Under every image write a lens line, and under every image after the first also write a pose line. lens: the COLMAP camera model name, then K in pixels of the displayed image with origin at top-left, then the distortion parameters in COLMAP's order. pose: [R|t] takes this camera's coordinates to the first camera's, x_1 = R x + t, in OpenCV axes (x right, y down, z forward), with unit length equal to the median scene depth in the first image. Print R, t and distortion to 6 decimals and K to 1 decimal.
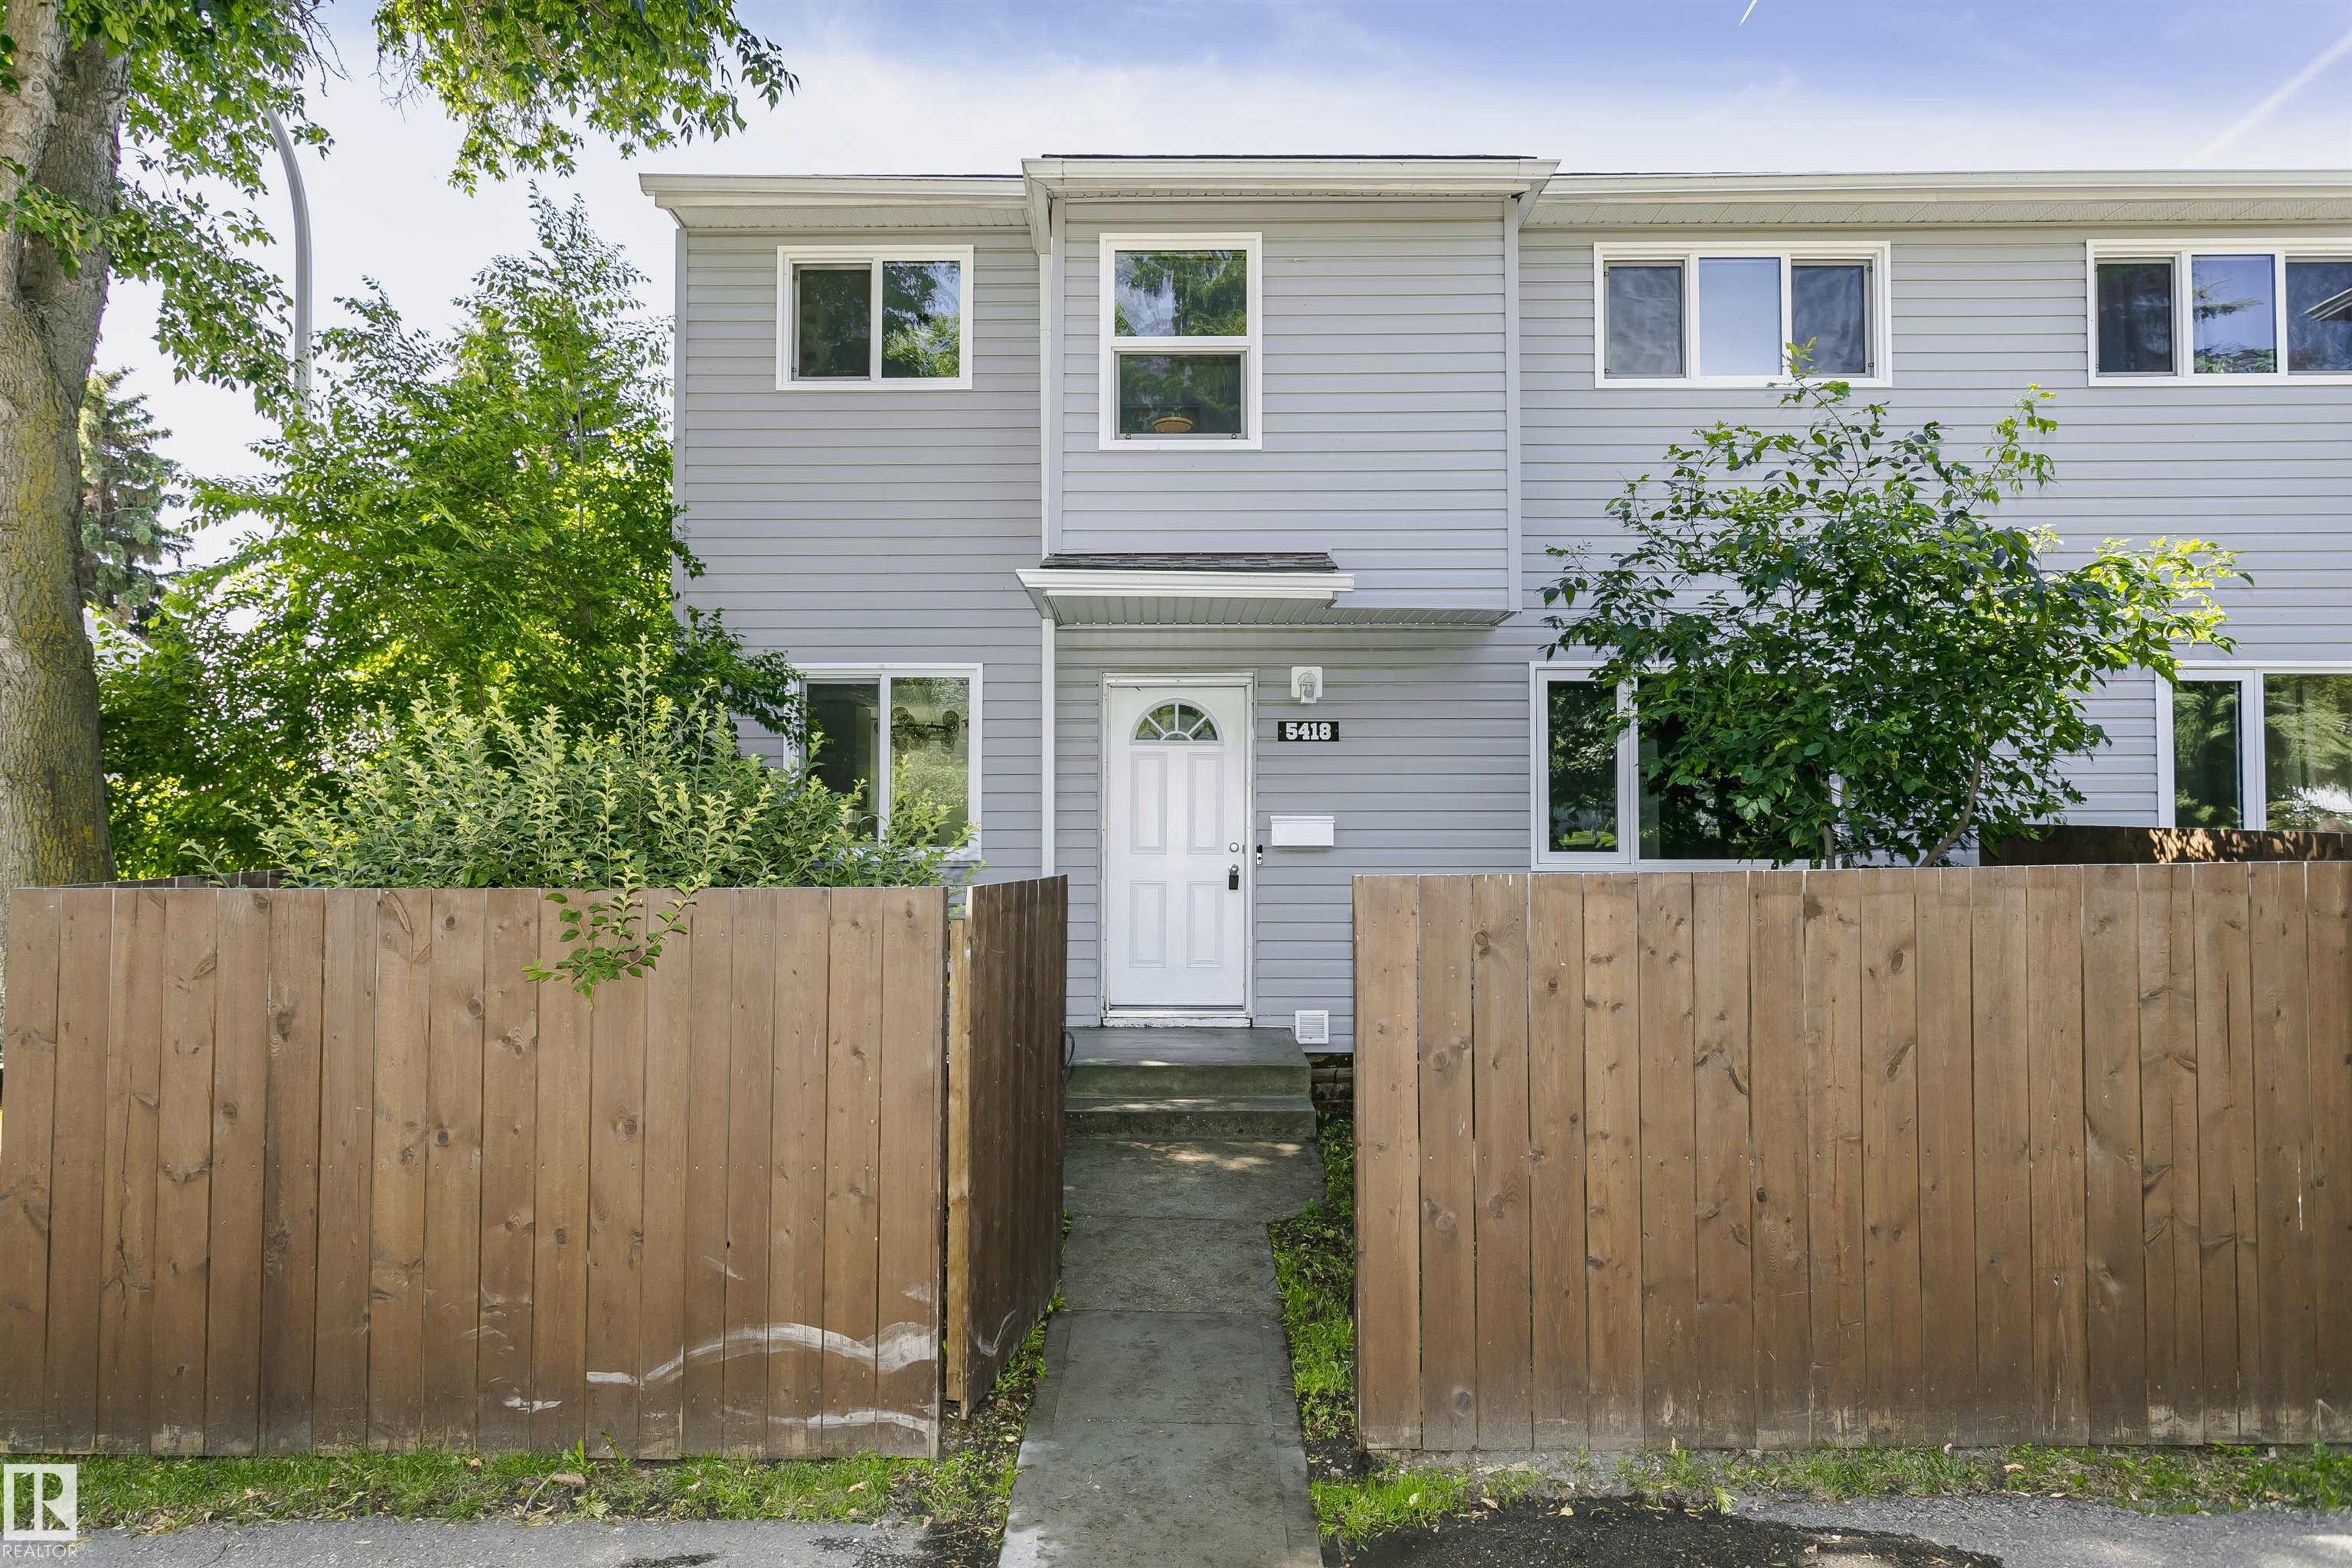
lens RADIAL K [[1326.9, 0, 1176.0], [0, 1326.9, 784.0], [0, 0, 1]] dist [-0.001718, -0.000478]
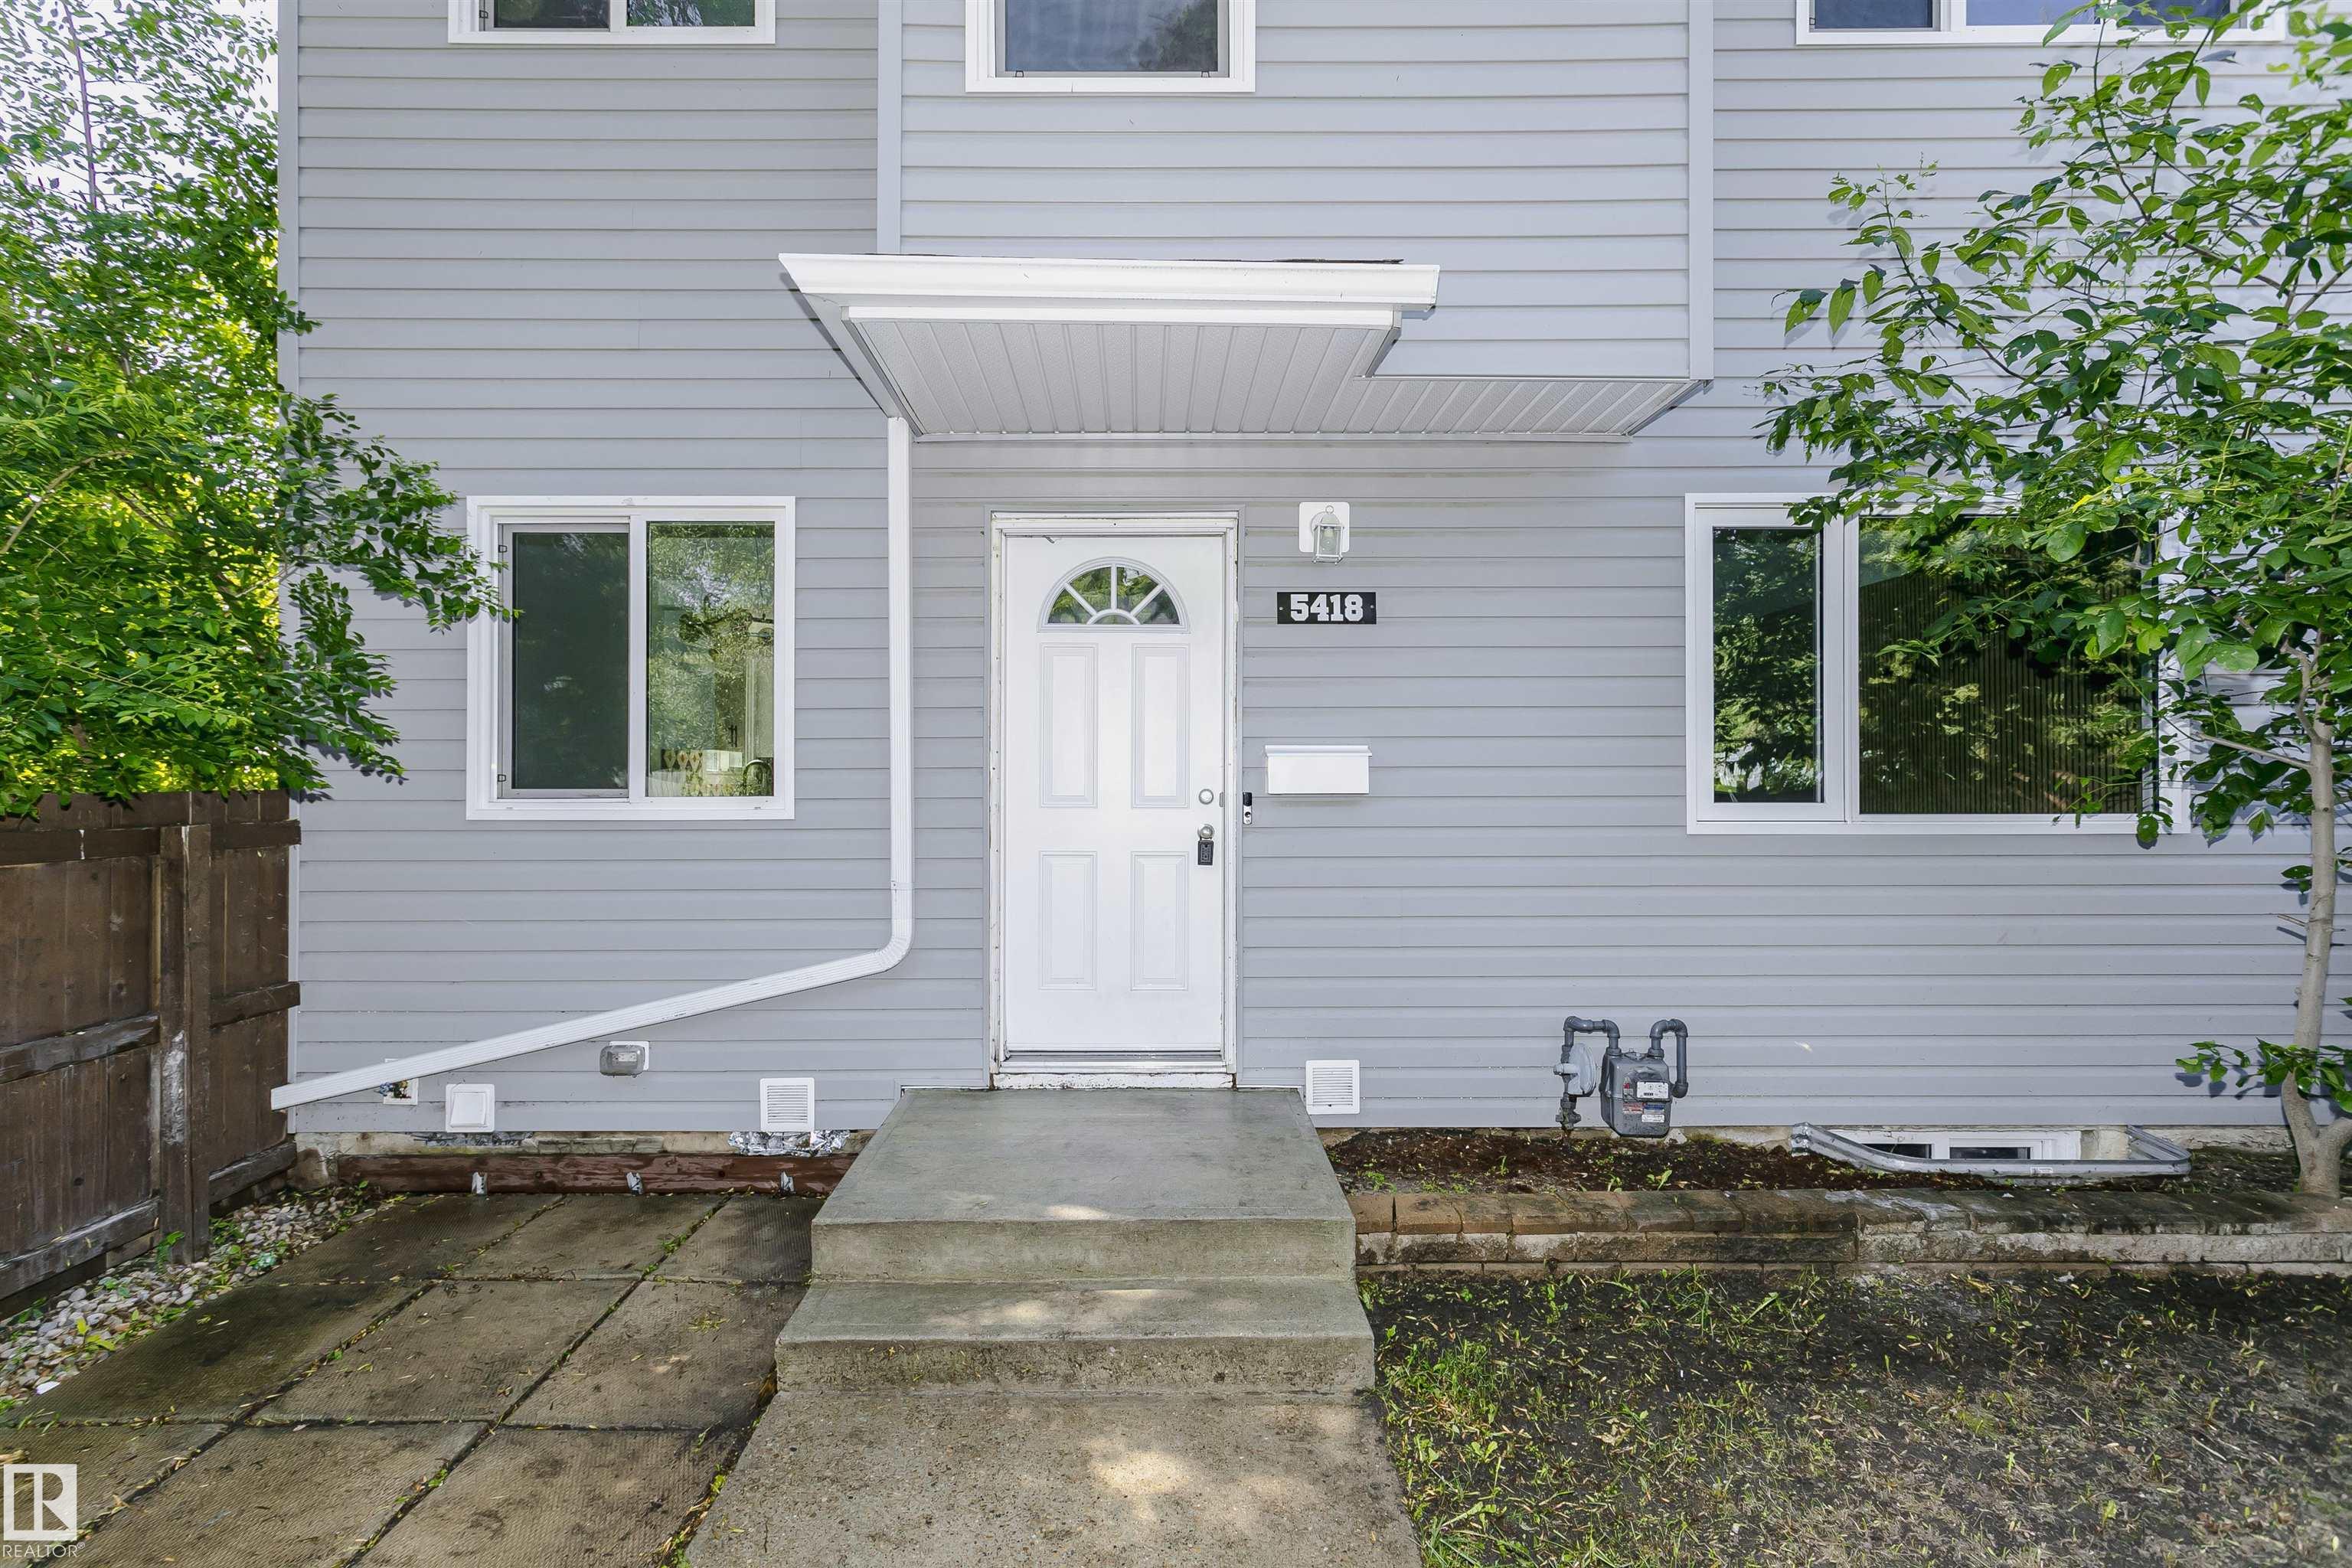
lens RADIAL K [[1115.4, 0, 1161.4], [0, 1115.4, 783.6], [0, 0, 1]] dist [0.001357, 0.000662]
pose [[0.999987, -0.002188, 0.004556, 0.020681], [0.002018, 0.999314, 0.036979, 0.022430], [-0.004634, -0.036969, 0.999306, 0.482660]]
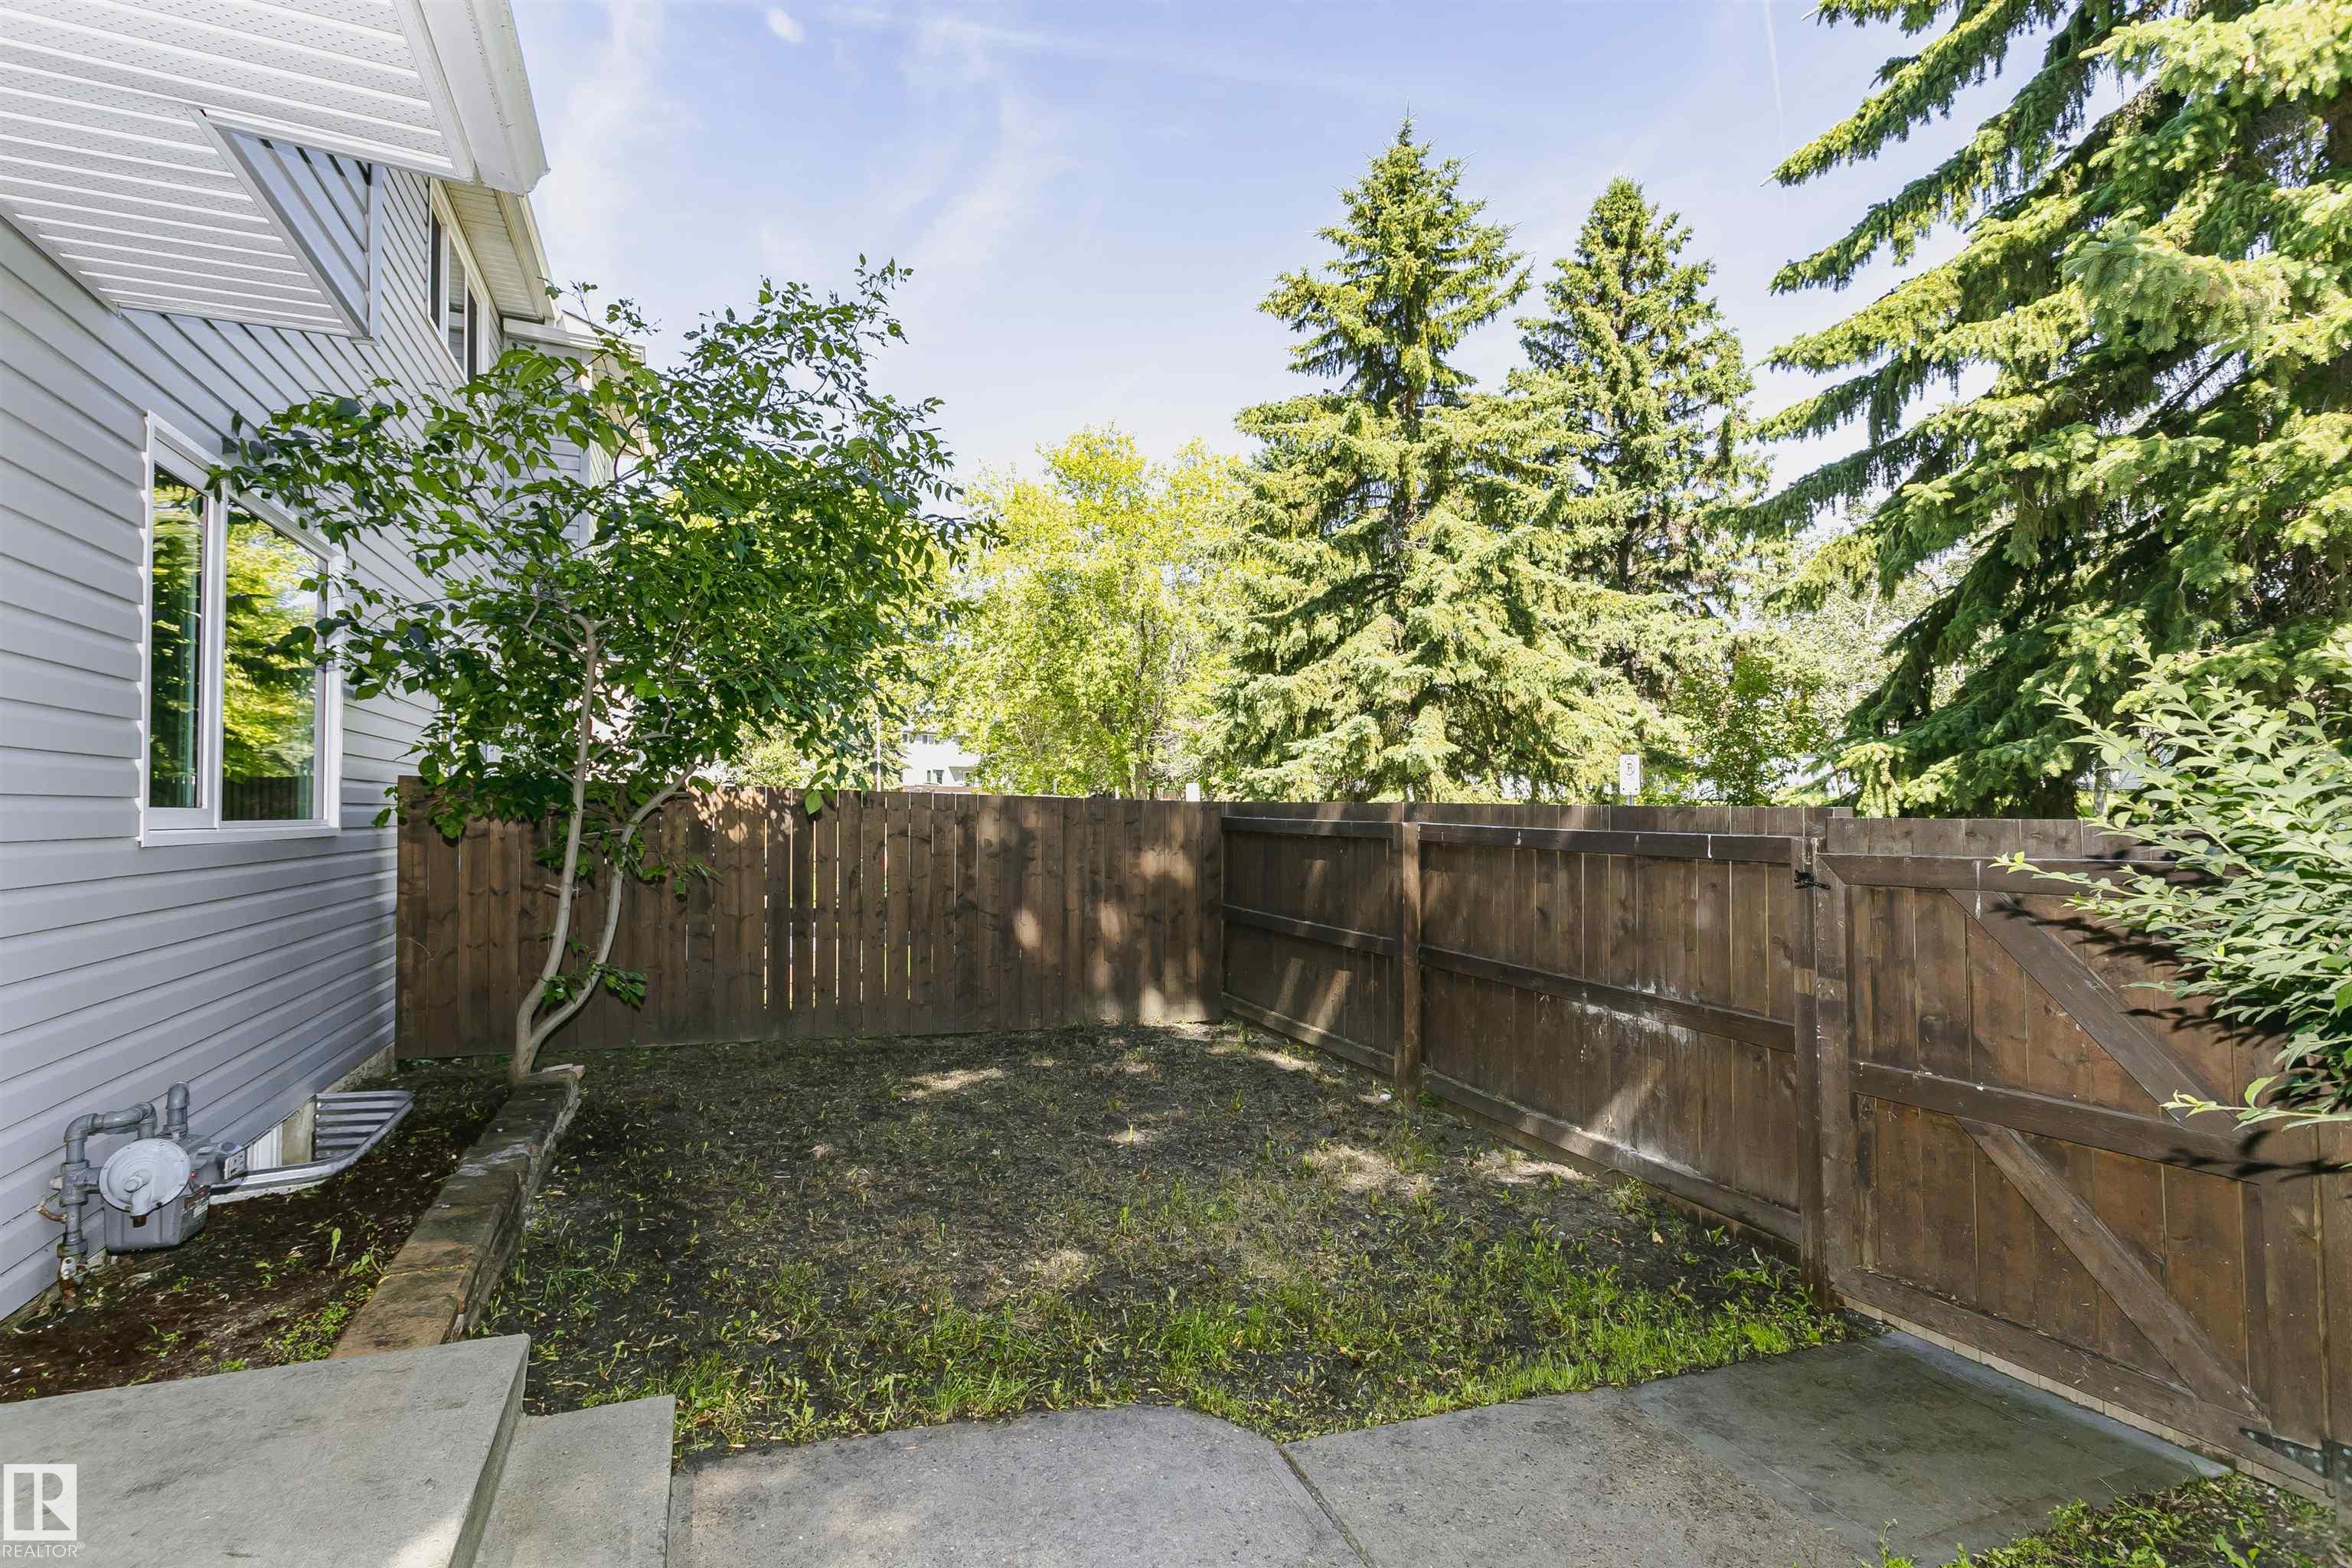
lens RADIAL K [[1115.4, 0, 1161.4], [0, 1115.4, 783.6], [0, 0, 1]] dist [0.001357, 0.000662]
pose [[-0.372834, 0.024203, 0.927582, -0.243418], [-0.041823, 0.998205, -0.042856, 0.044694], [-0.926955, -0.054773, -0.371152, 0.808448]]
